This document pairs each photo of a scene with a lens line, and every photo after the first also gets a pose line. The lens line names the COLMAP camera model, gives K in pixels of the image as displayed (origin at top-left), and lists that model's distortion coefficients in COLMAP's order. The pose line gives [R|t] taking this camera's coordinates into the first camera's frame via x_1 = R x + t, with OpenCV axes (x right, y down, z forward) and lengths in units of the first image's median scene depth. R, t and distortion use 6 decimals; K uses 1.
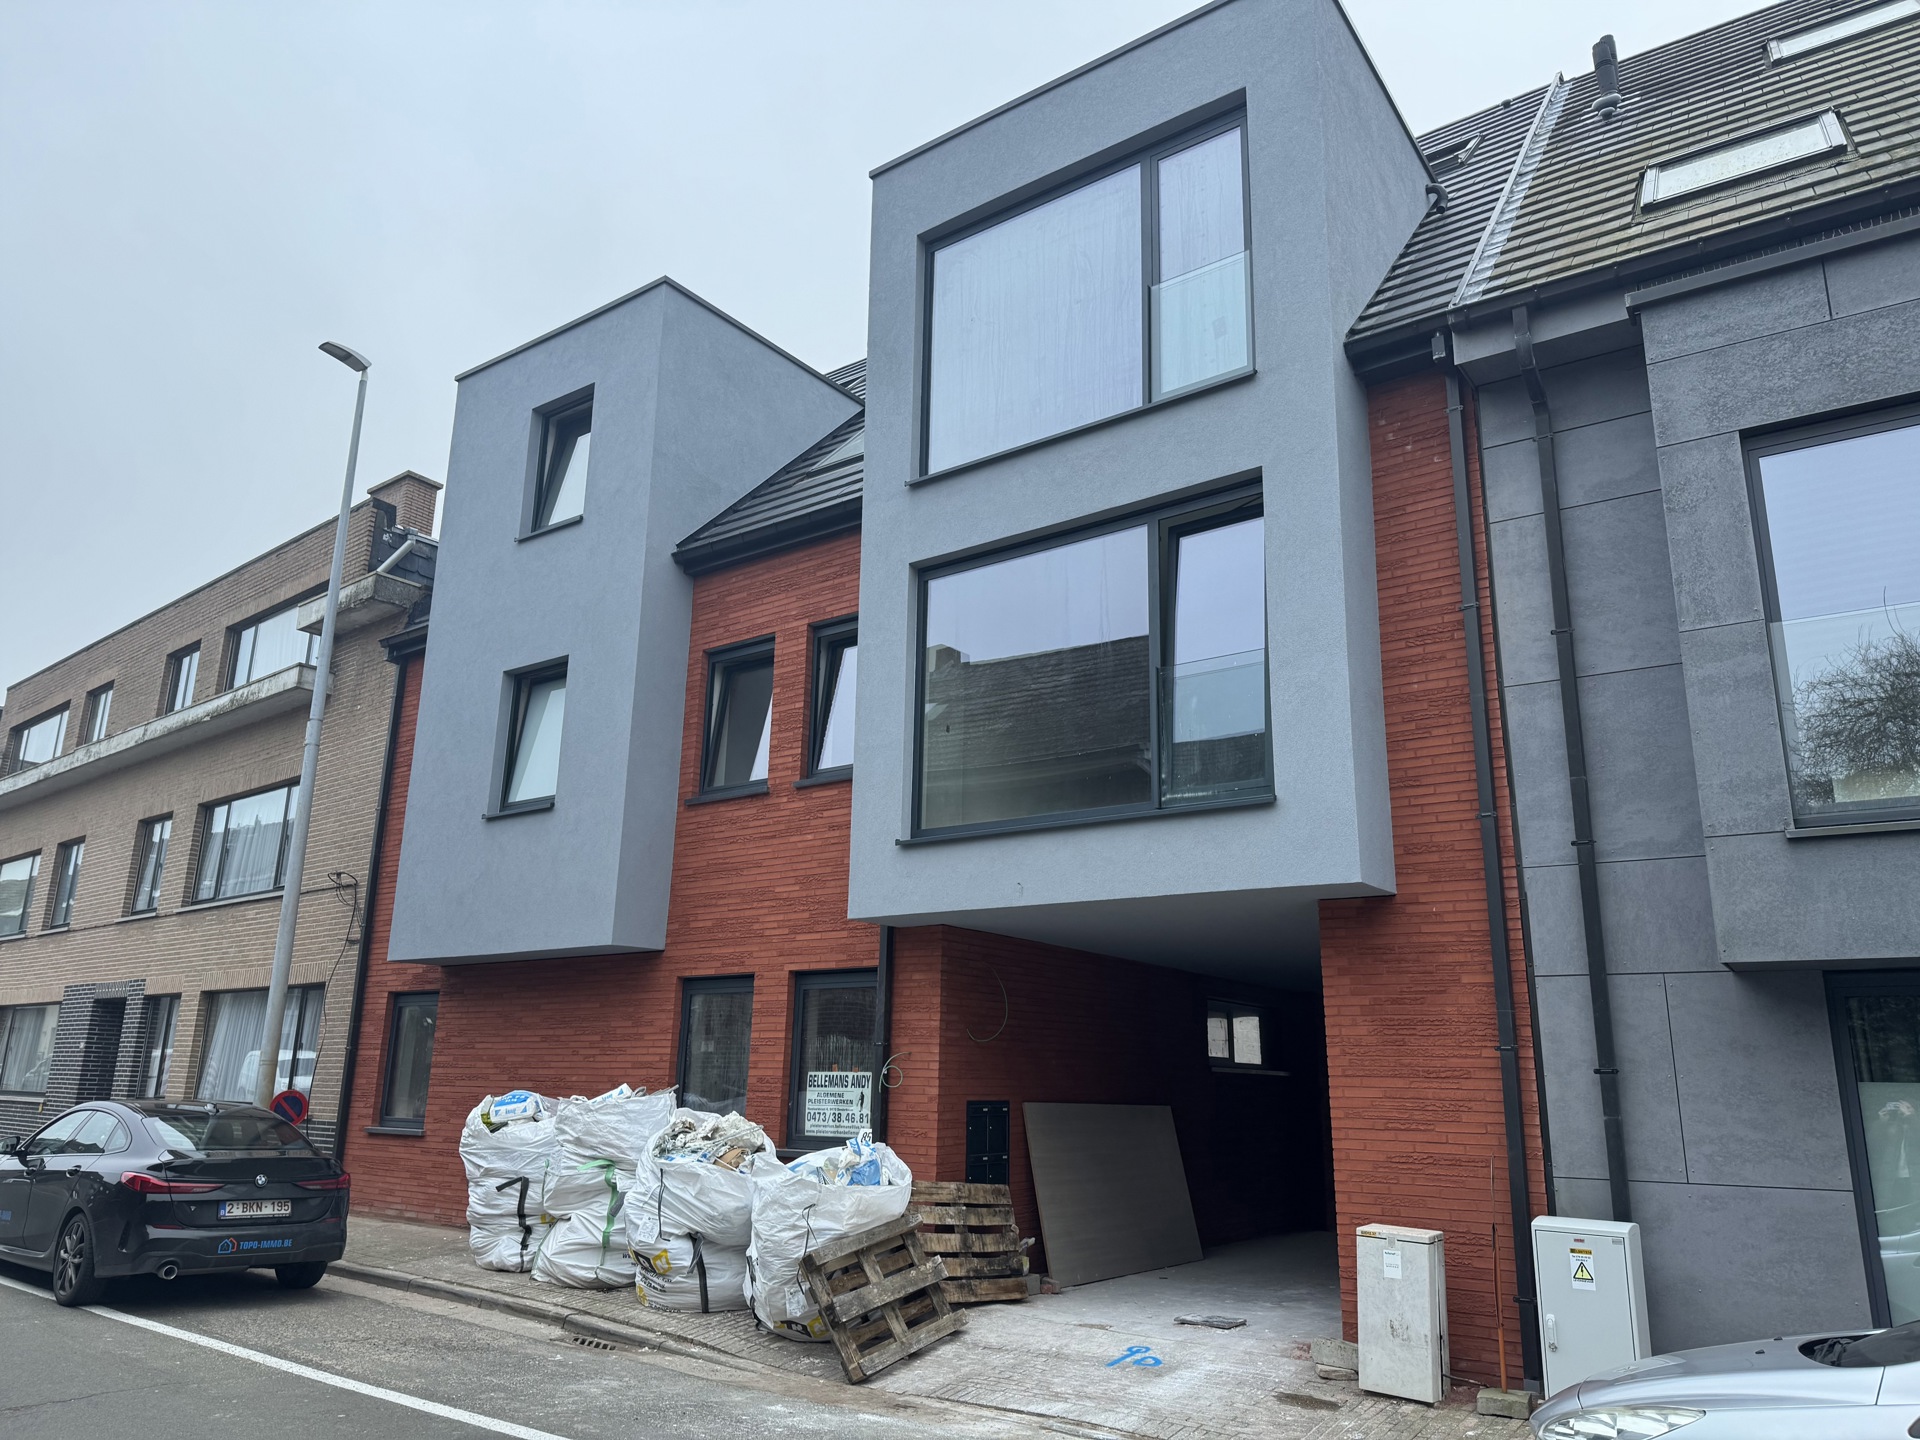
lens RADIAL K [[1330.5, 0, 958.5], [0, 1330.5, 738.6], [0, 0, 1]] dist [0.137068, -0.231819]
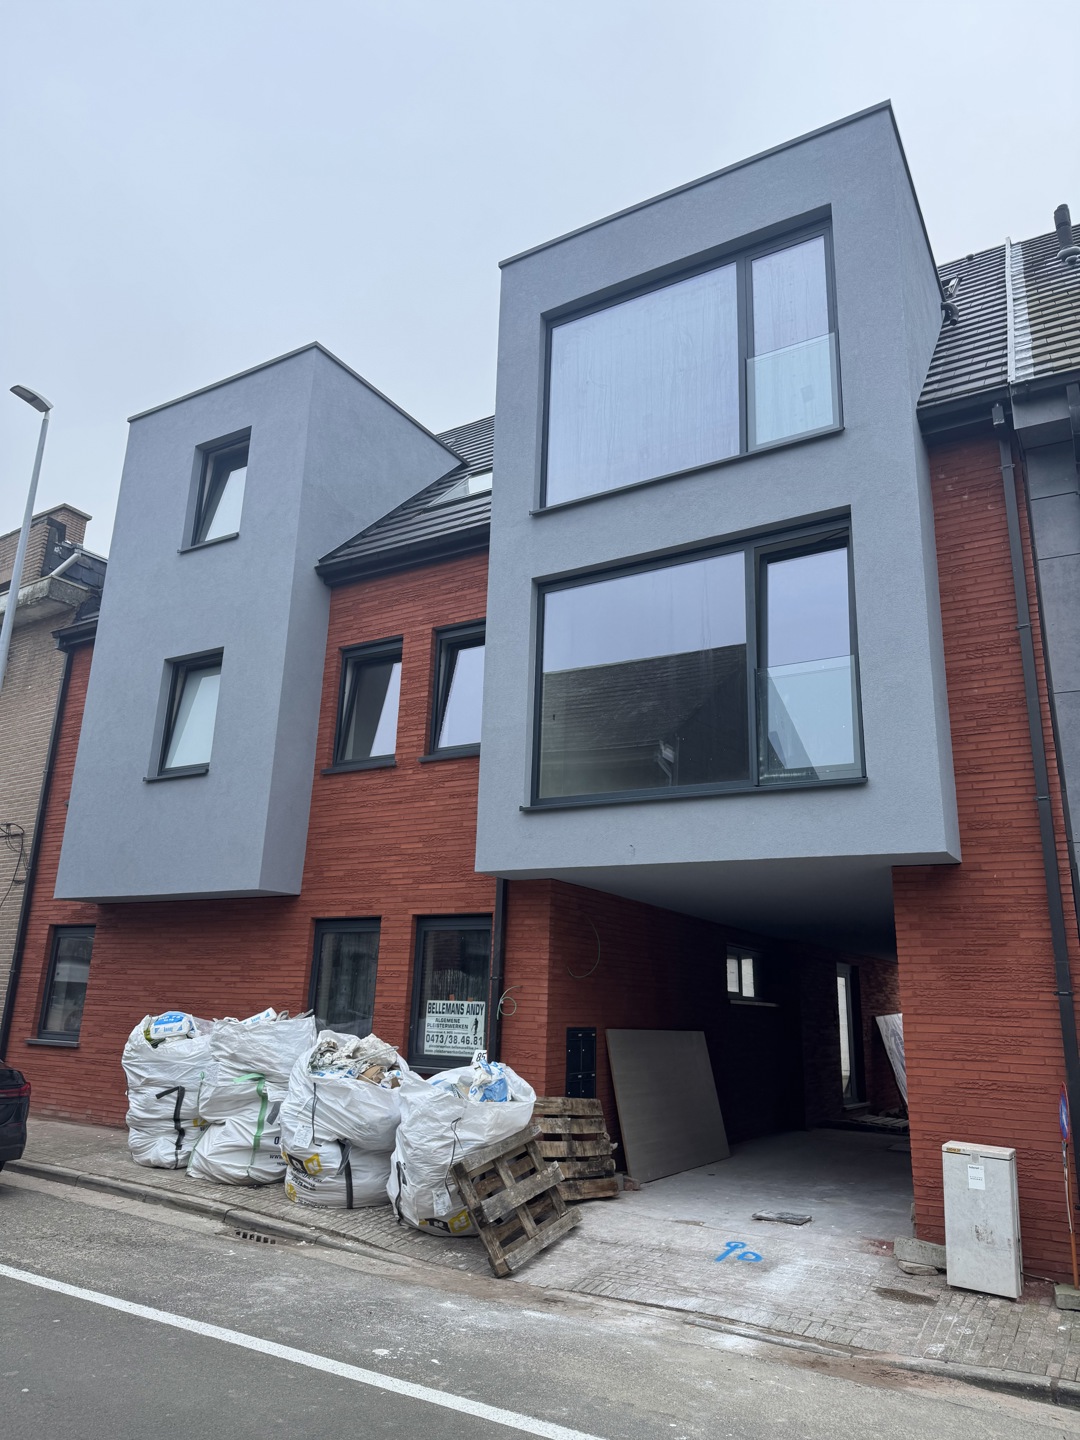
lens RADIAL K [[1006.1, 0, 540.0], [0, 1006.1, 720.0], [0, 0, 1]] dist [0.088599, -0.113907]
pose [[0.996299, 0.037505, 0.077336, -0.100626], [-0.035763, 0.999077, -0.023779, 0.019230], [-0.078157, 0.020925, 0.996721, 0.099837]]
